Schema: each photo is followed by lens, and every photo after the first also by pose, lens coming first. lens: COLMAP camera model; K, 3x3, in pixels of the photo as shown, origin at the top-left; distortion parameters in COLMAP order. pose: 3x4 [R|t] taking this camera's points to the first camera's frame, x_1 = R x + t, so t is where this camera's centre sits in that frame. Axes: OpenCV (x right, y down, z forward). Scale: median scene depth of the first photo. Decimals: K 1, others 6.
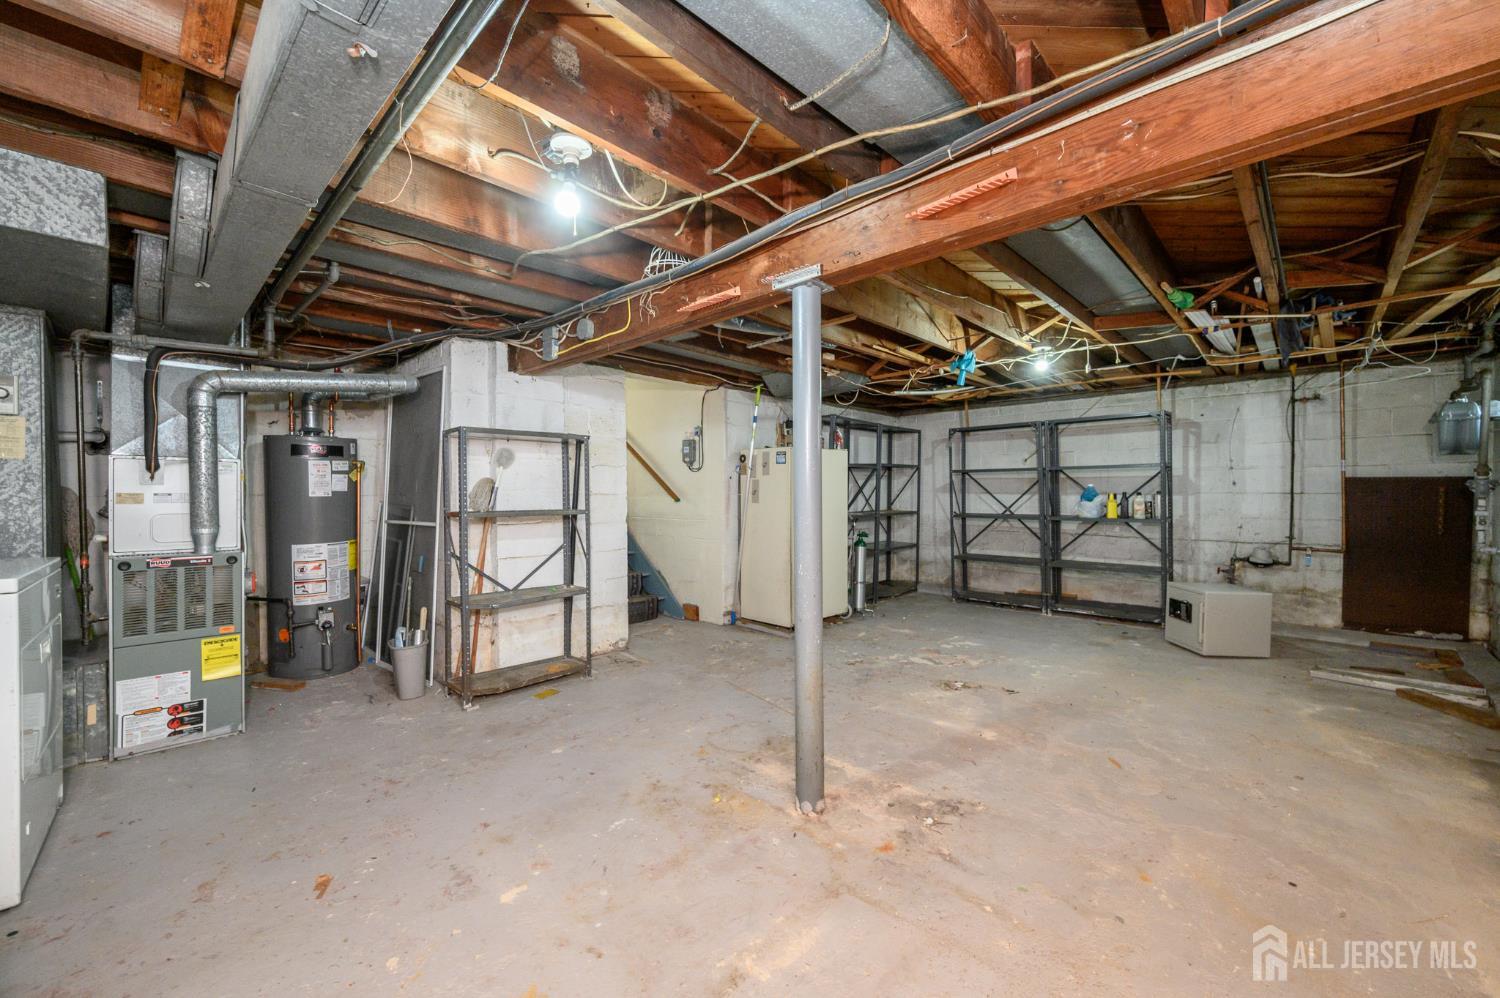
lens RADIAL K [[588.1, 0, 747.2], [0, 588.1, 498.1], [0, 0, 1]] dist [-0.000874, -0.000343]
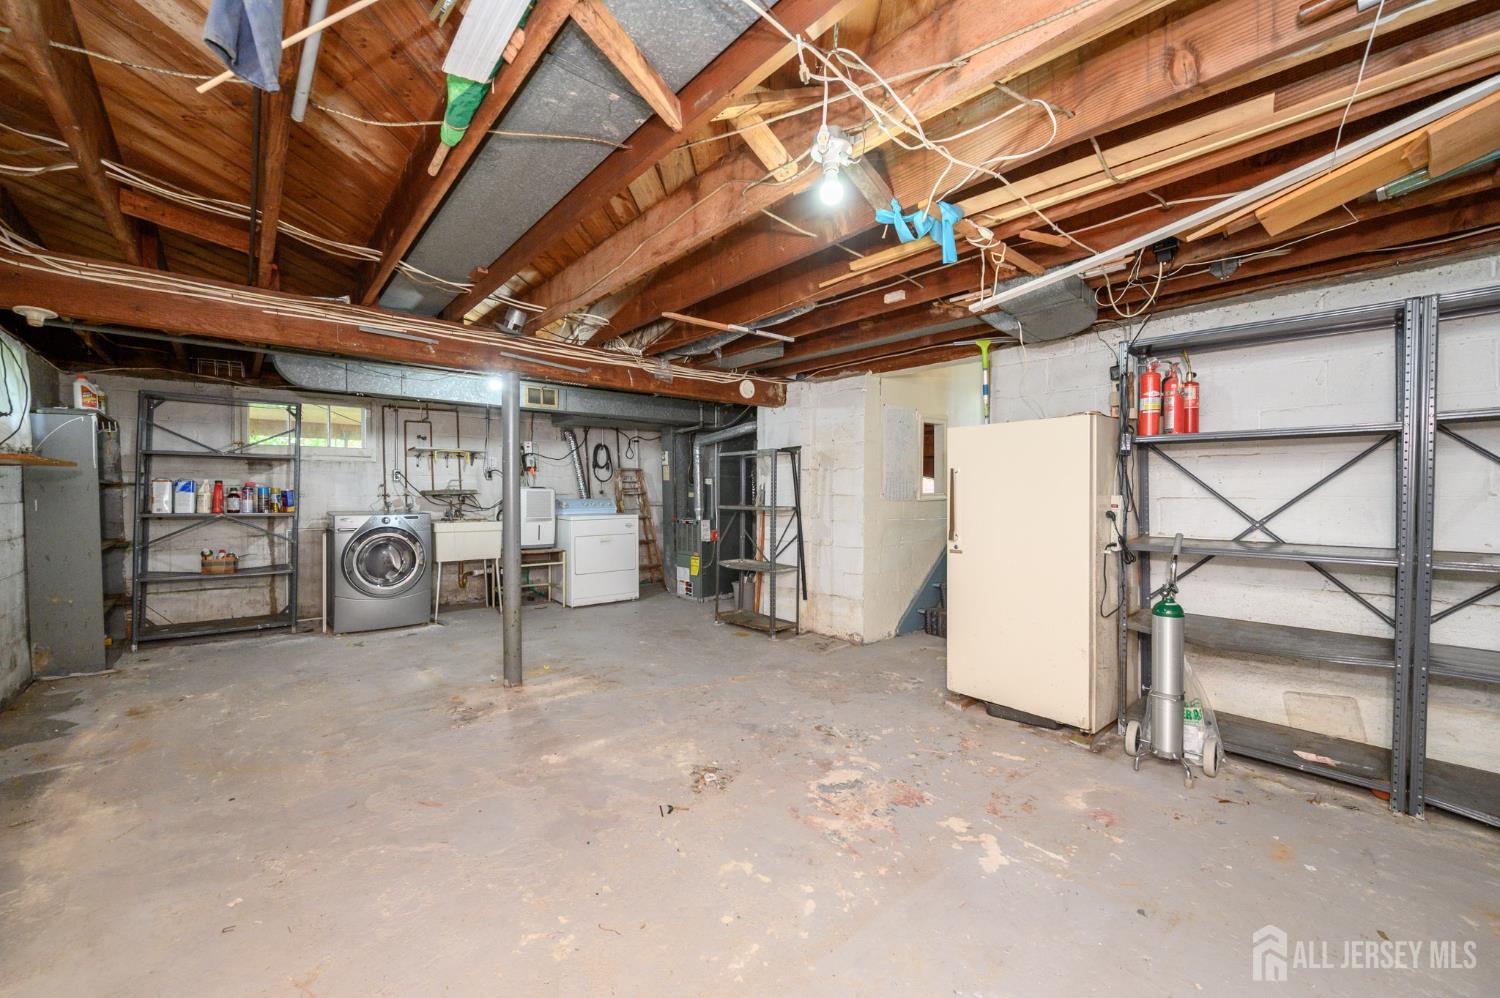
lens RADIAL K [[588.1, 0, 747.2], [0, 588.1, 498.1], [0, 0, 1]] dist [-0.000874, -0.000343]
pose [[-0.088358, 0.015886, -0.995962, 1.162330], [-0.009060, 0.999819, 0.016751, -0.023499], [0.996048, 0.010503, -0.088198, 1.234249]]
